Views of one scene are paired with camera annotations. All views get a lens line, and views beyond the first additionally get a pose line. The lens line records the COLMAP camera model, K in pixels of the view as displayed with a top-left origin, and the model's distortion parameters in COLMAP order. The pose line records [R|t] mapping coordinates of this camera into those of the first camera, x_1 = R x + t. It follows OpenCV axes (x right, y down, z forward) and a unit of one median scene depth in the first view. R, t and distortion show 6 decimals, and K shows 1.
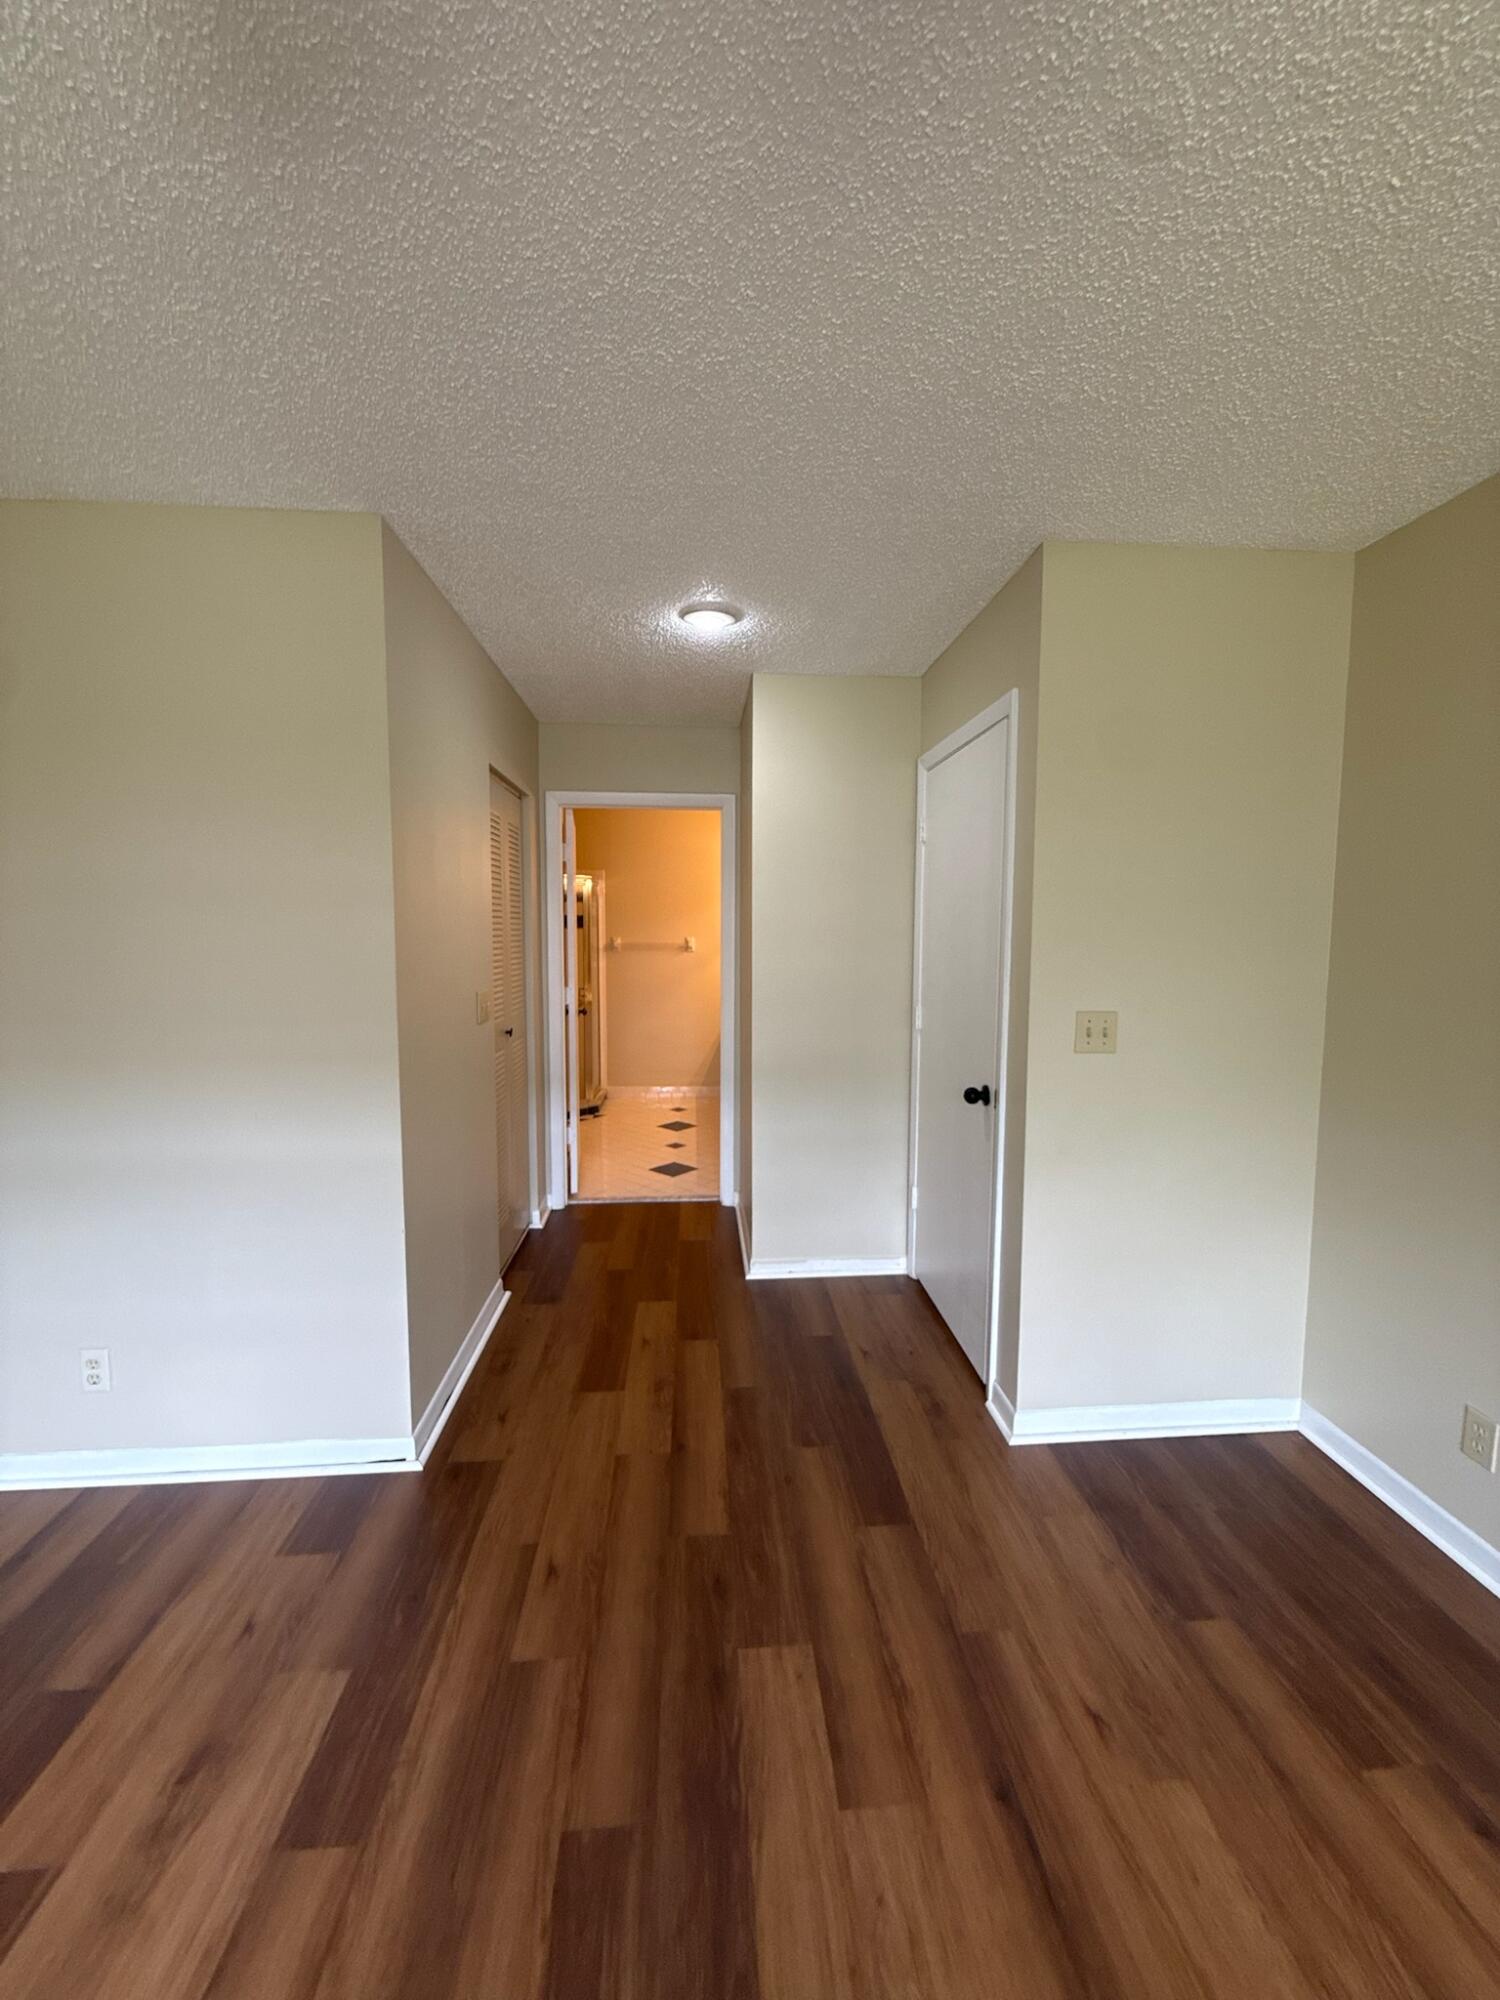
lens RADIAL K [[796.8, 0, 750.0], [0, 796.8, 1000.0], [0, 0, 1]] dist [-0.000349, -0.000186]
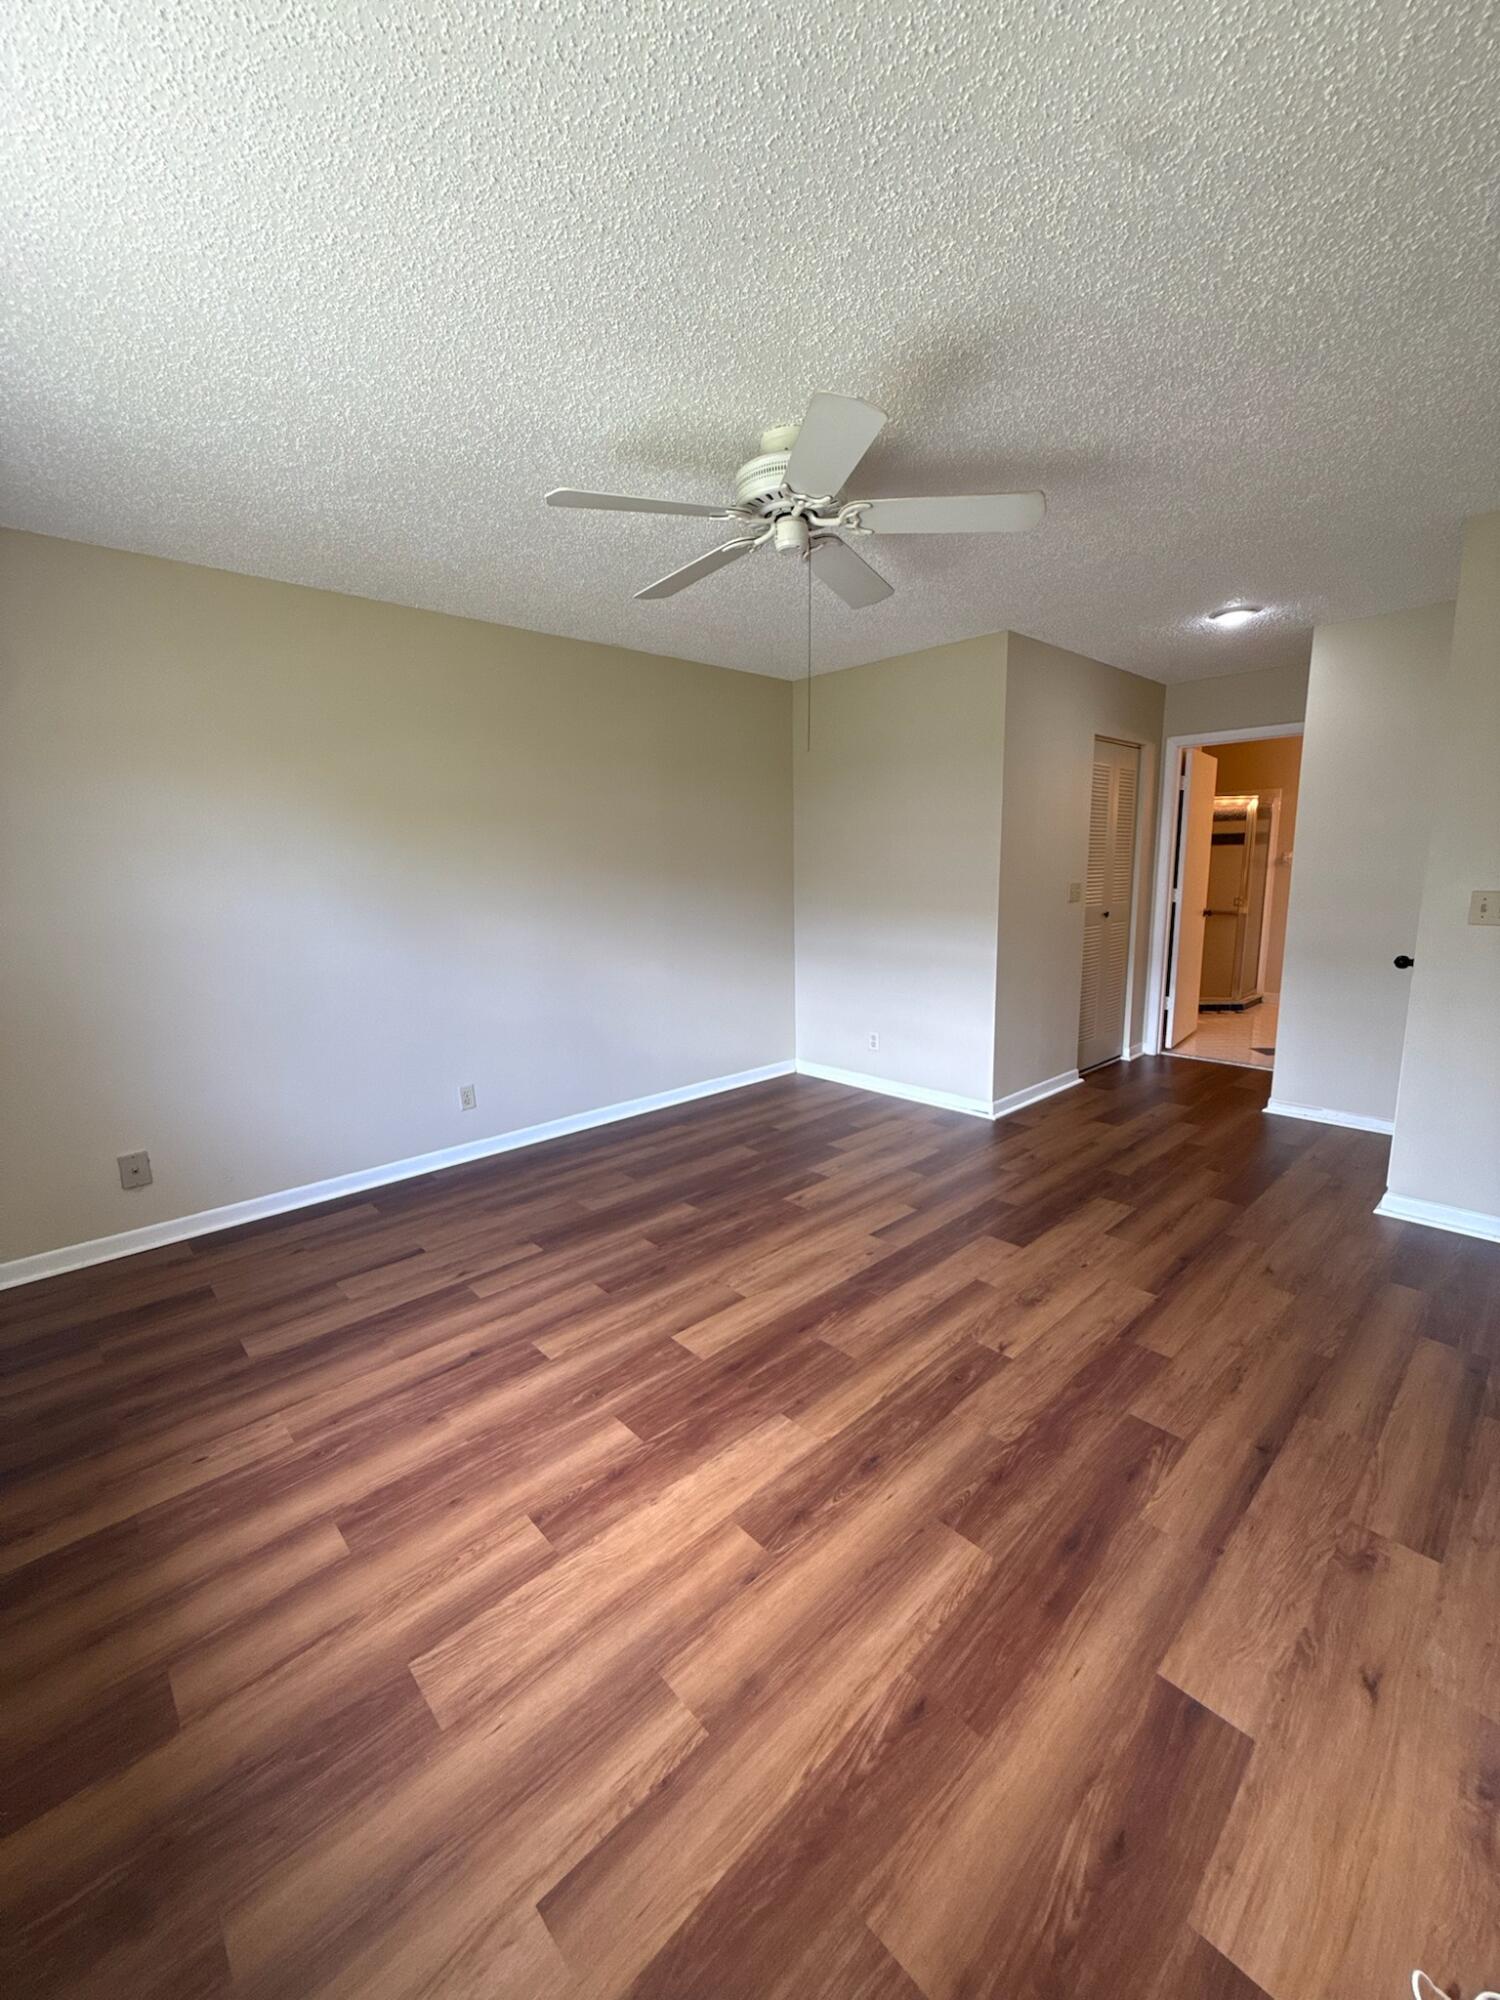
lens RADIAL K [[796.8, 0, 750.0], [0, 796.8, 1000.0], [0, 0, 1]] dist [-0.000349, -0.000186]
pose [[0.627273, 0.118412, -0.769745, 0.826275], [-0.047950, 0.992371, 0.113584, 0.117899], [0.777322, -0.034339, 0.628165, -0.837608]]
